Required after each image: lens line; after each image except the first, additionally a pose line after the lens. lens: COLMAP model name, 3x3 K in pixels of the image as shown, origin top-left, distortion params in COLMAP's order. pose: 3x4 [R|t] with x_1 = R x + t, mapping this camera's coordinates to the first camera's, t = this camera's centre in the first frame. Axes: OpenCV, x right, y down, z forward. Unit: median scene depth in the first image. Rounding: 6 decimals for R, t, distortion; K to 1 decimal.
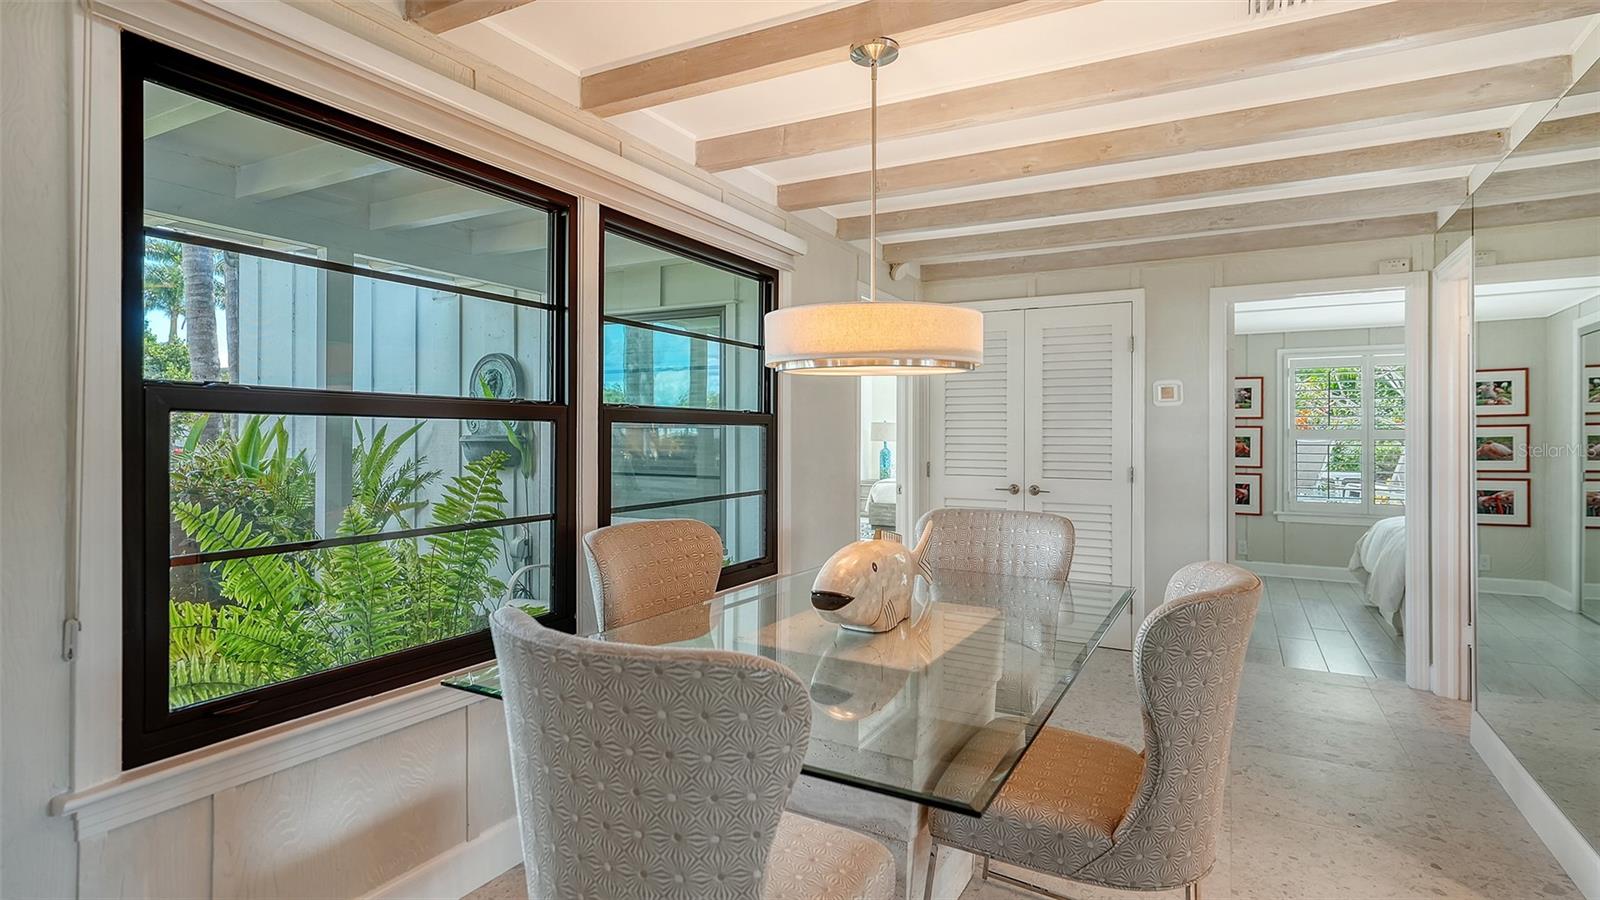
lens RADIAL K [[813.0, 0, 818.0], [0, 813.0, 432.3], [0, 0, 1]] dist [0.001587, 0.000802]
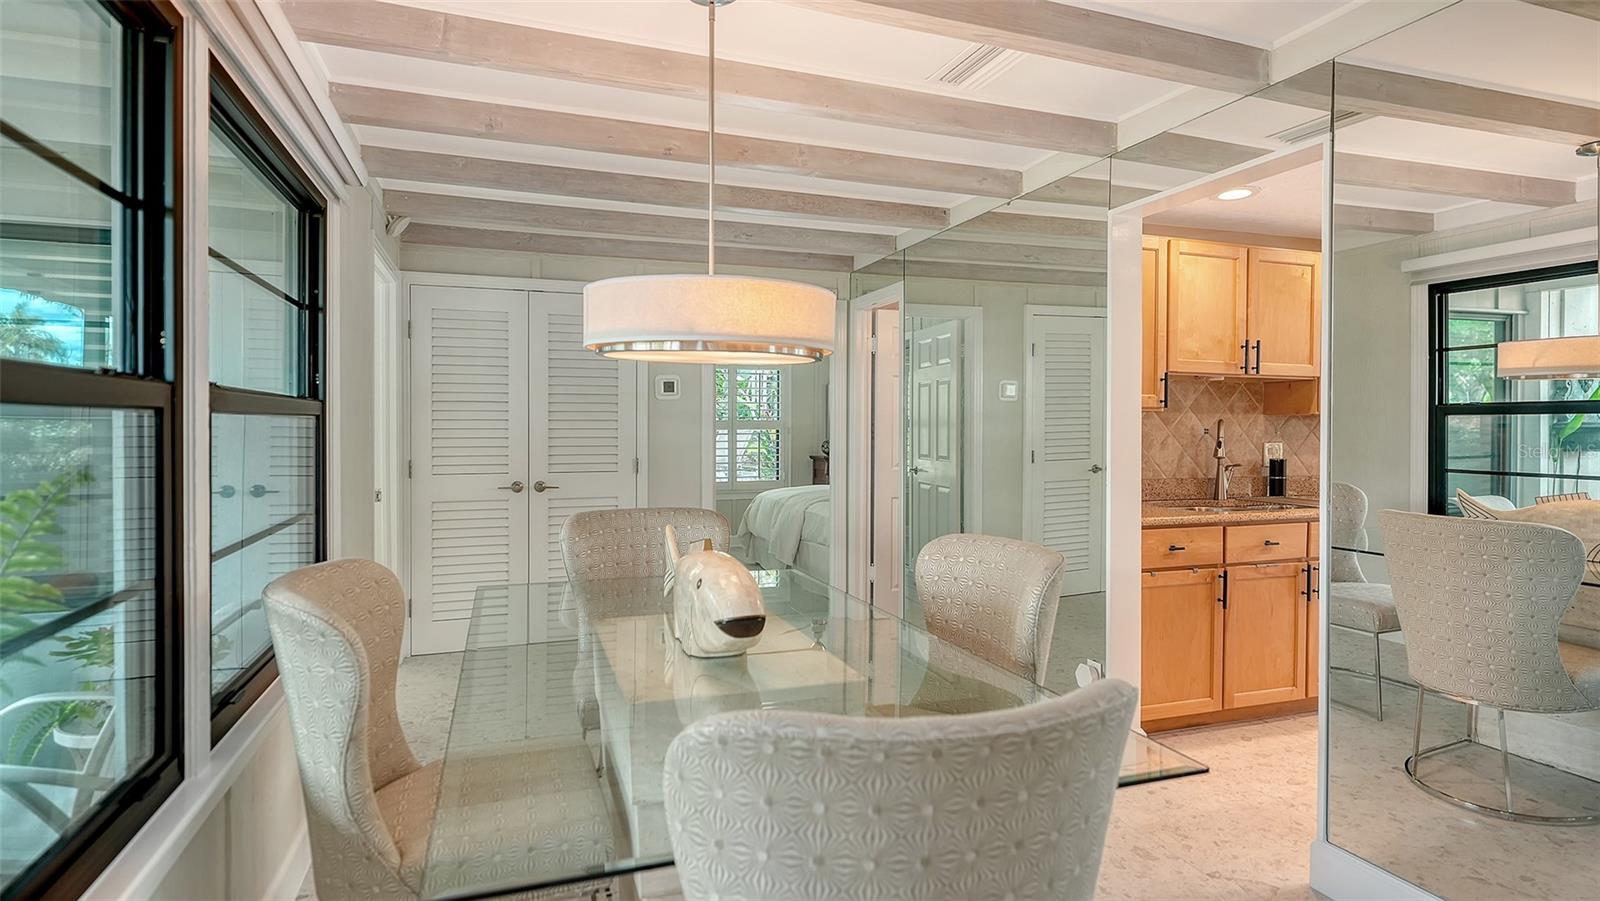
lens RADIAL K [[813.0, 0, 818.0], [0, 813.0, 432.8], [0, 0, 1]] dist [0.001587, 0.000802]
pose [[0.658690, -0.012347, 0.752313, -0.312503], [0.002247, 0.999893, 0.014443, -0.004437], [-0.752411, -0.007823, 0.658648, 0.204142]]
